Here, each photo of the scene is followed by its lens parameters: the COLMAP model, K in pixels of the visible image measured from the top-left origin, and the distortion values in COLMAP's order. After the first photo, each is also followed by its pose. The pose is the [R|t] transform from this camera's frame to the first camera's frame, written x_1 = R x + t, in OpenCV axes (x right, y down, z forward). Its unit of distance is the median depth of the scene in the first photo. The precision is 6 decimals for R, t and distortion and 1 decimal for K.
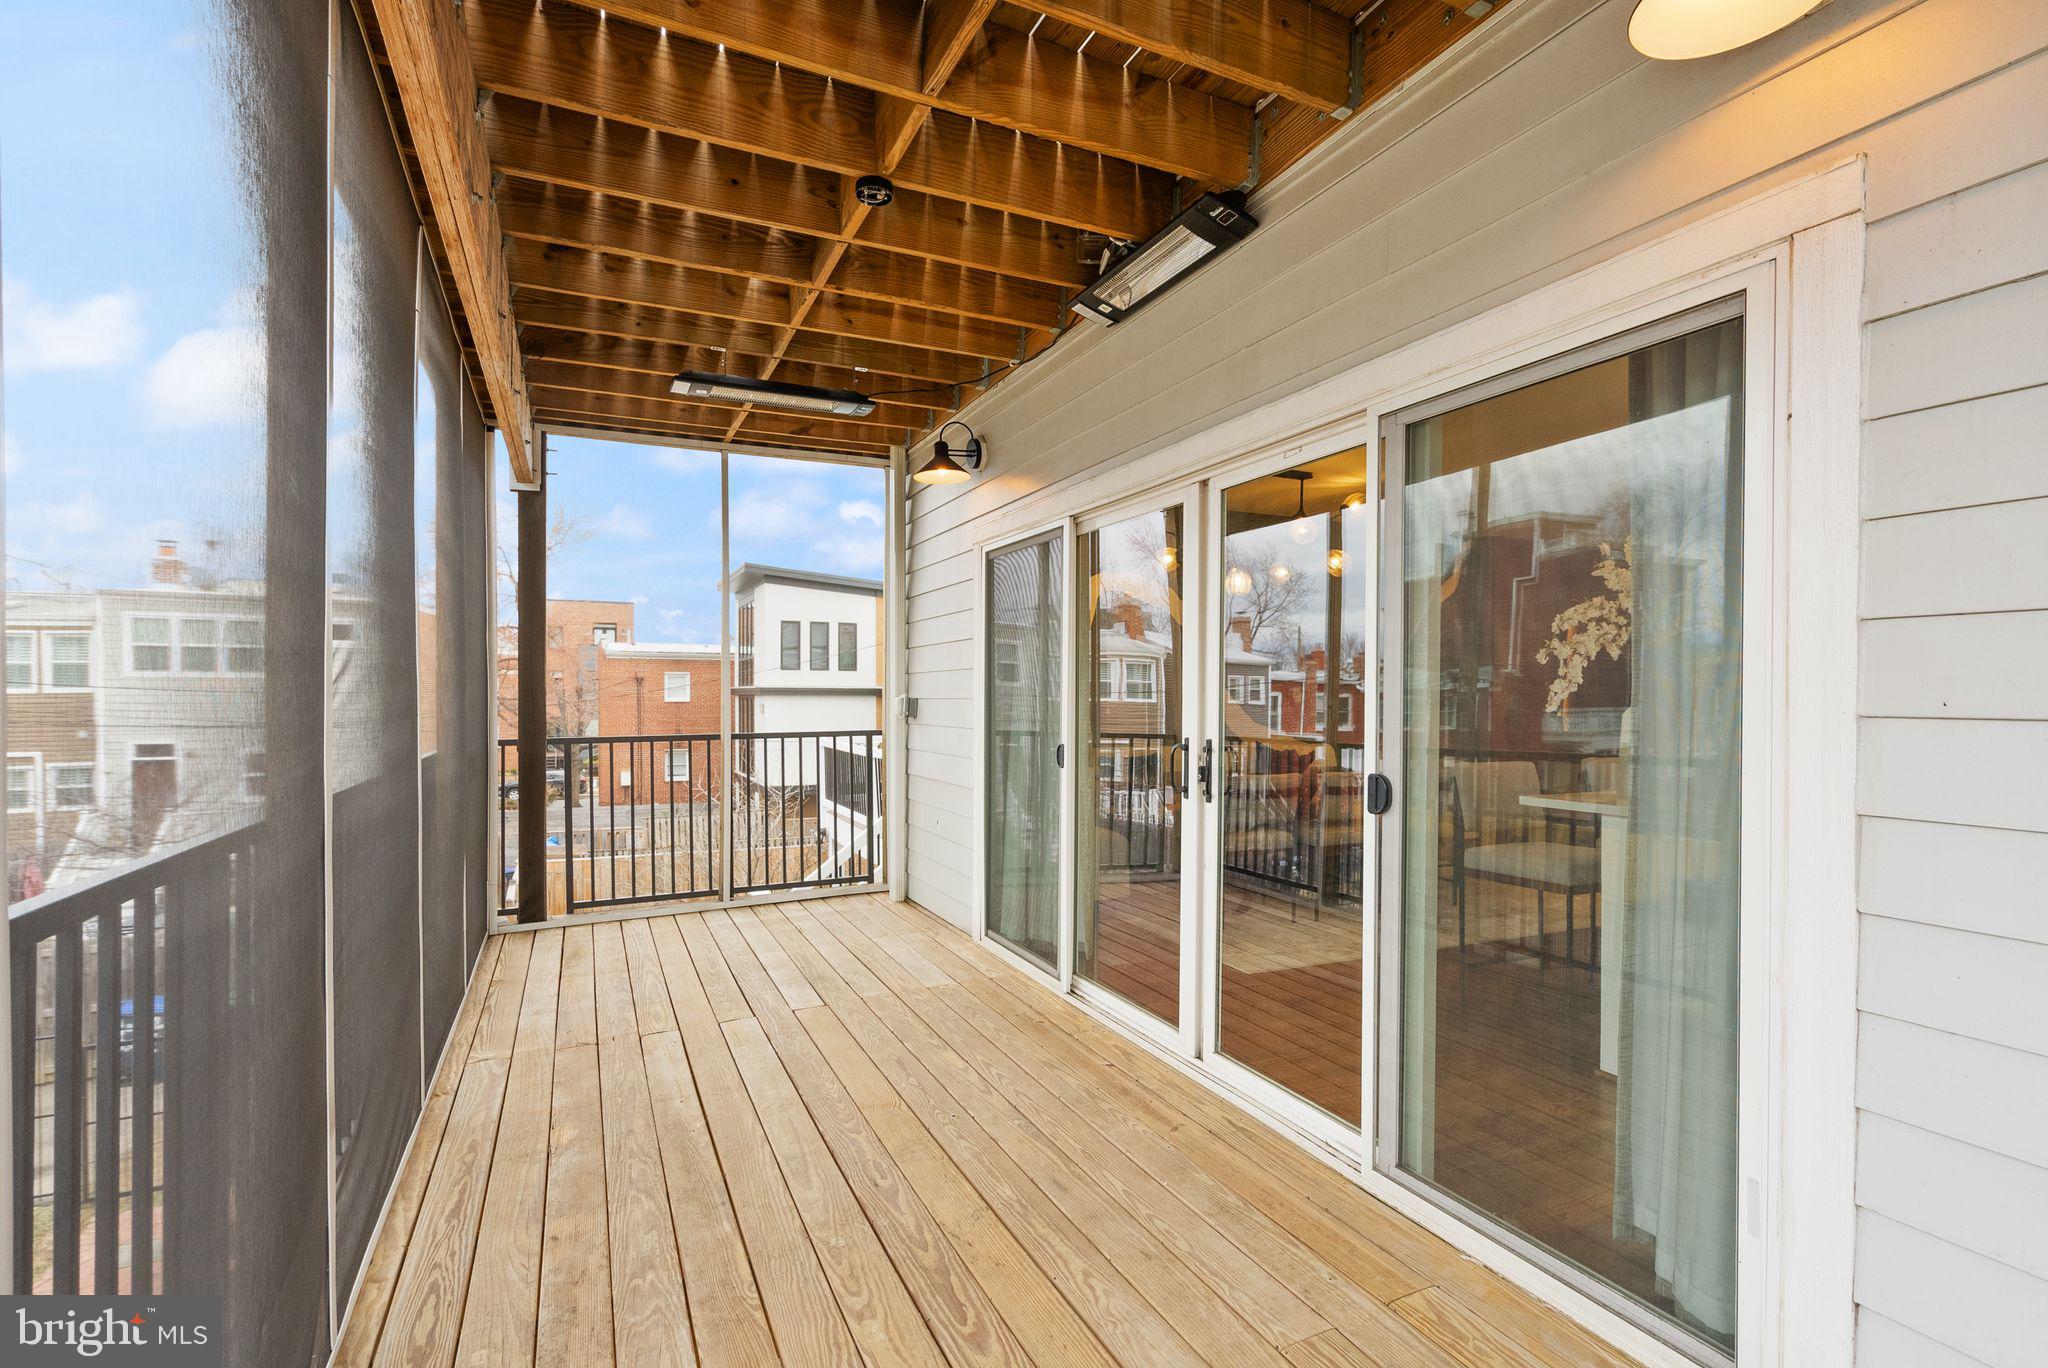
lens RADIAL K [[935.2, 0, 1029.4], [0, 935.2, 691.6], [0, 0, 1]] dist [-0.040402, 0.000097]
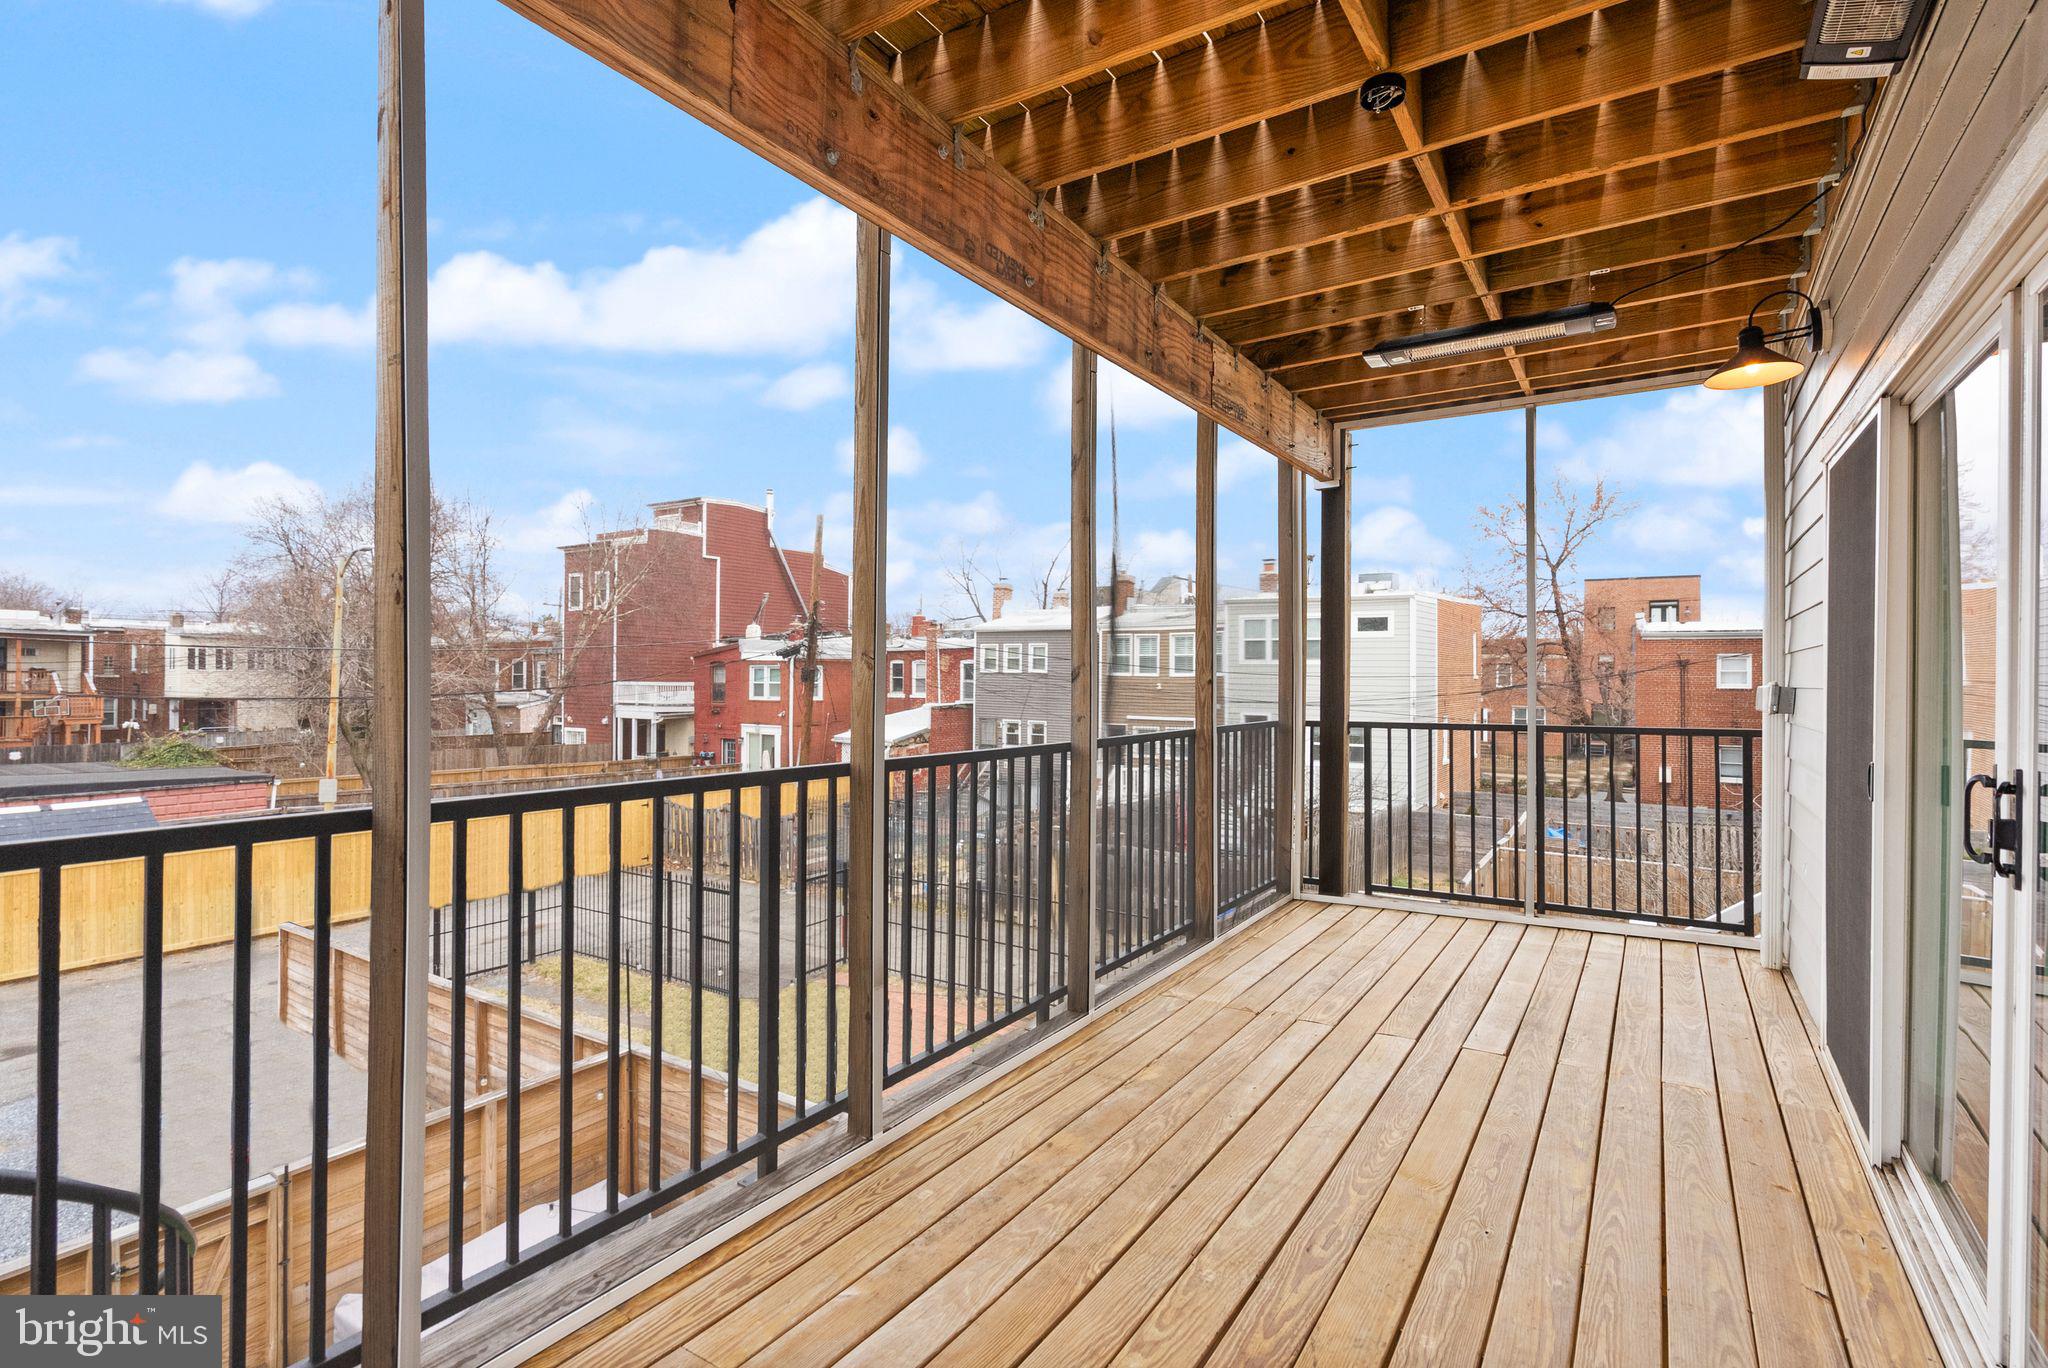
lens RADIAL K [[946.4, 0, 1030.5], [0, 946.4, 658.2], [0, 0, 1]] dist [-0.016038, 0.000798]
pose [[0.506717, -0.013976, -0.861999, 0.271464], [-0.002915, 0.999835, -0.017924, -0.000999], [0.862108, 0.011595, 0.506592, 0.188738]]
